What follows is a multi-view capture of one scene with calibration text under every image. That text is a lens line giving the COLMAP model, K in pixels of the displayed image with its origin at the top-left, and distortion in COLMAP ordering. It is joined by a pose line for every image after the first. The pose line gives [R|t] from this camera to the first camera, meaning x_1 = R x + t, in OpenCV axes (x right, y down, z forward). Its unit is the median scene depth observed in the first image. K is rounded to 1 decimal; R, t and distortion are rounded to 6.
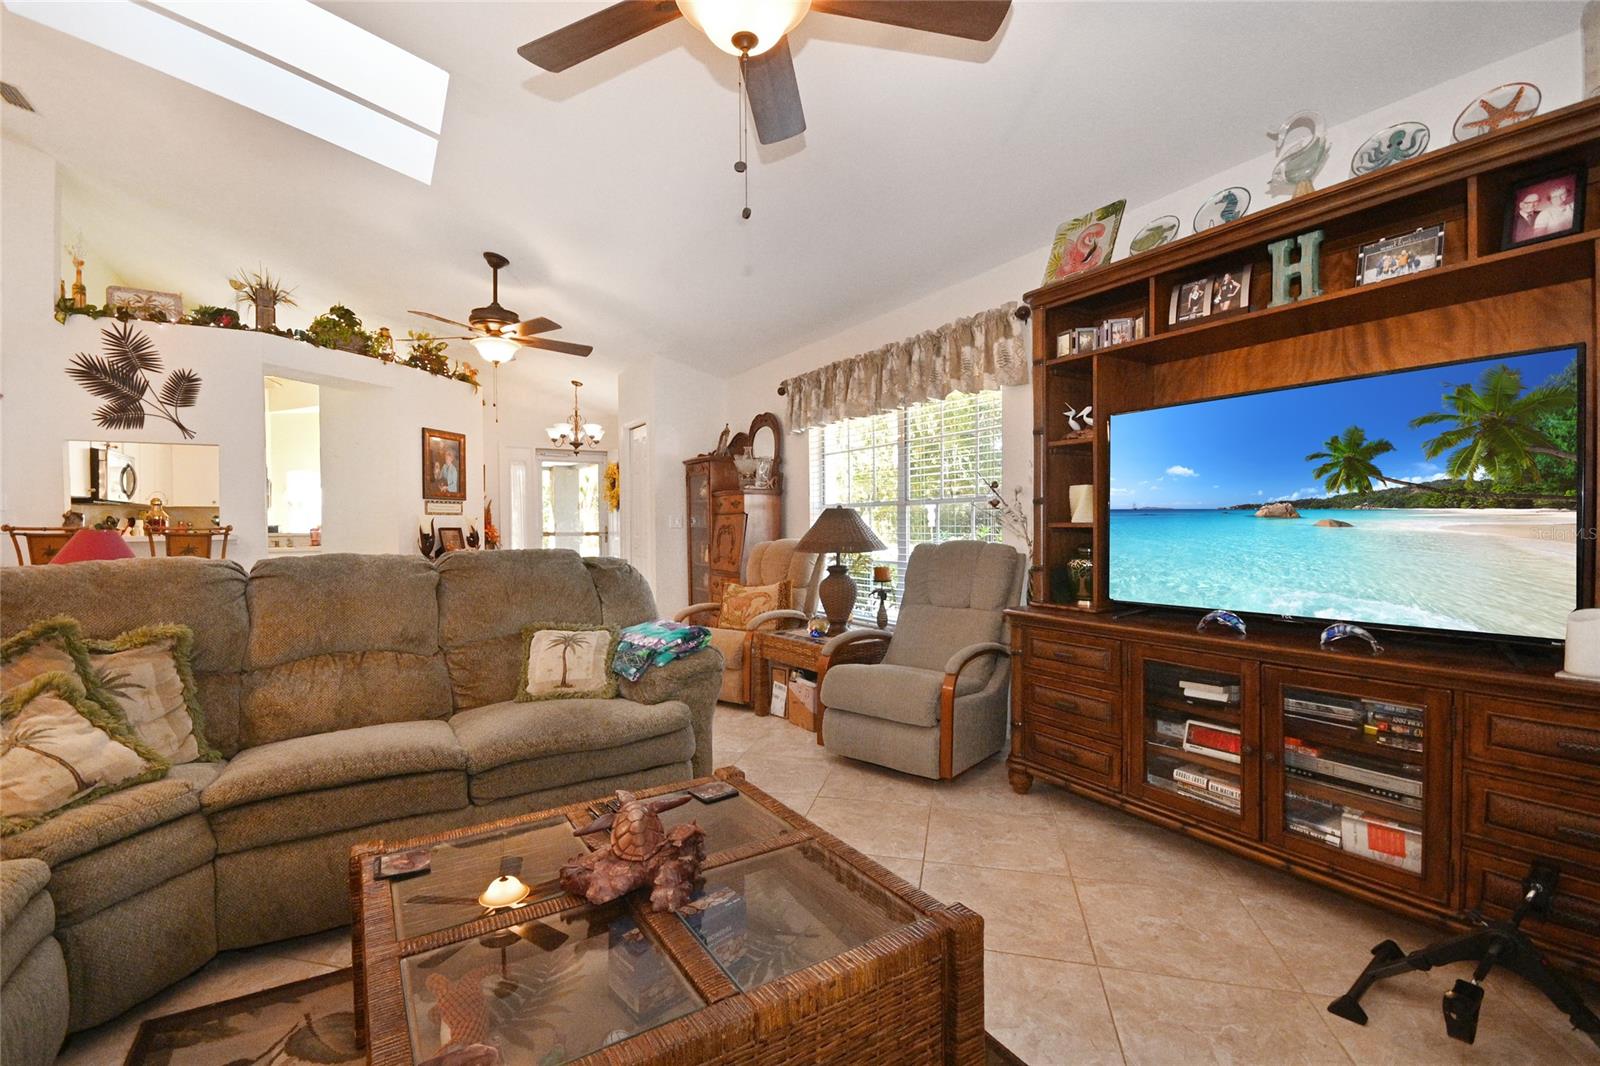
lens RADIAL K [[693.9, 0, 797.5], [0, 693.9, 543.4], [0, 0, 1]] dist [-0.024238, -0.002487]
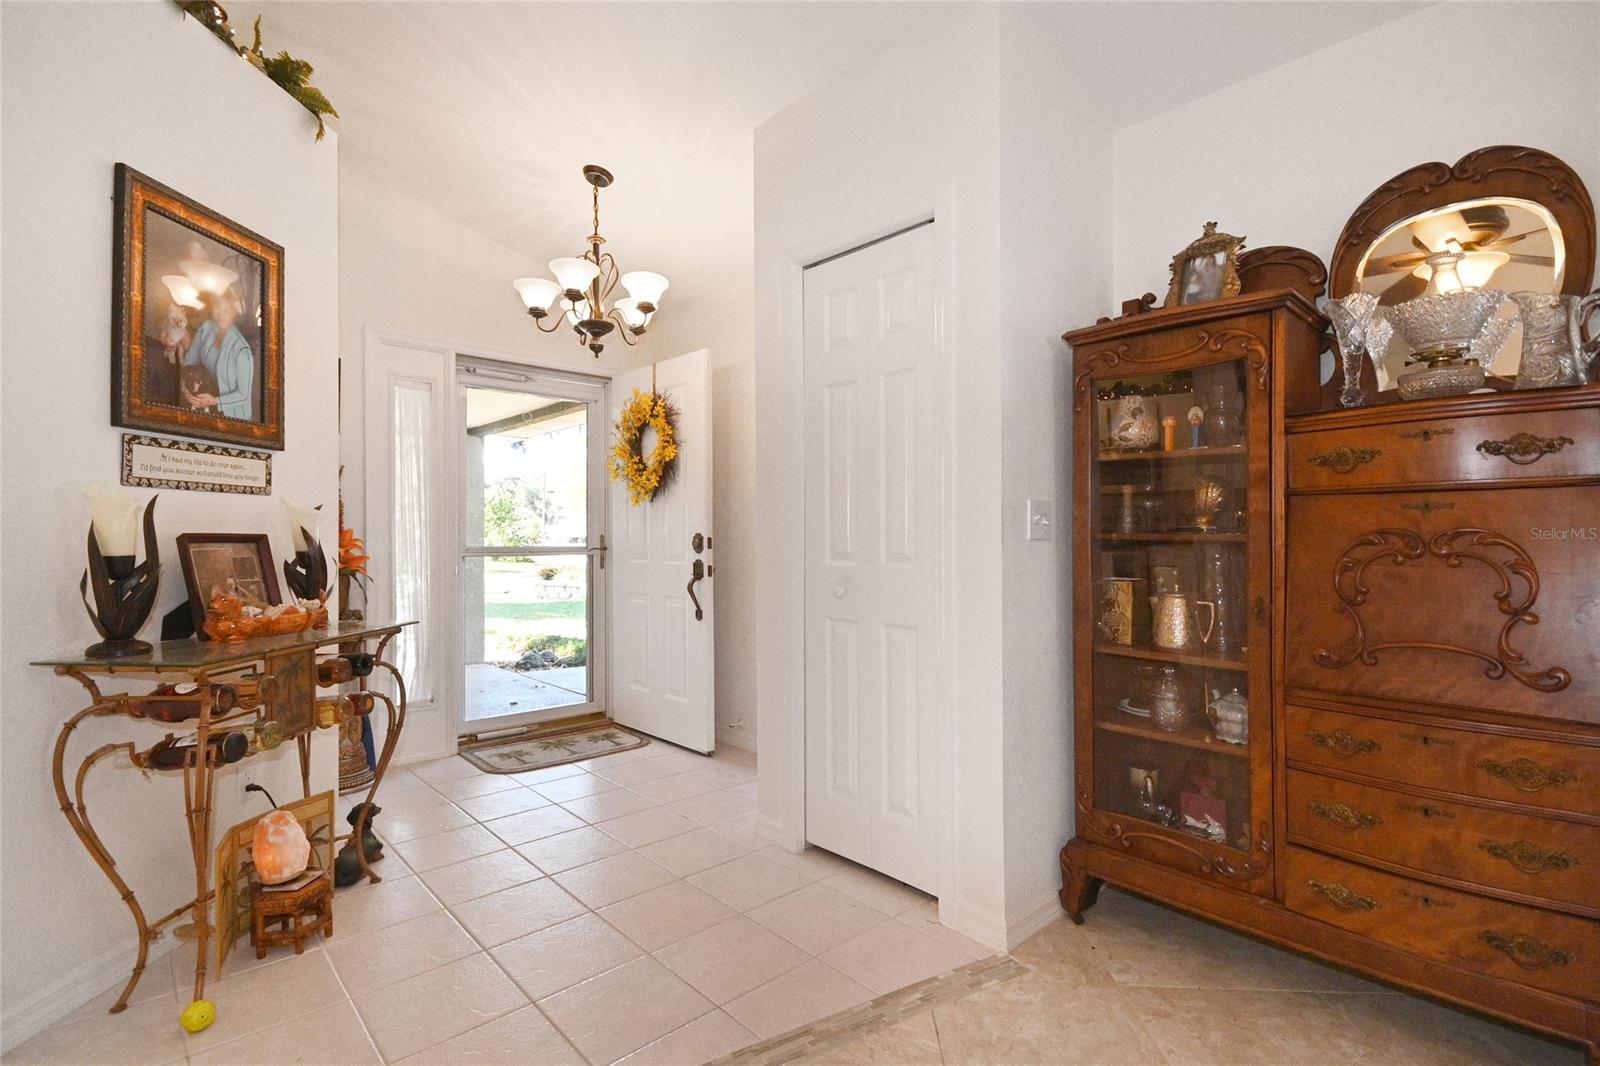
lens RADIAL K [[730.7, 0, 806.0], [0, 730.7, 536.1], [0, 0, 1]] dist [0.001662, 0.000015]
pose [[0.976056, 0.006242, 0.217428, -0.140730], [0.000035, 0.999584, -0.028852, -0.005511], [-0.217518, 0.028169, 0.975650, 0.273706]]
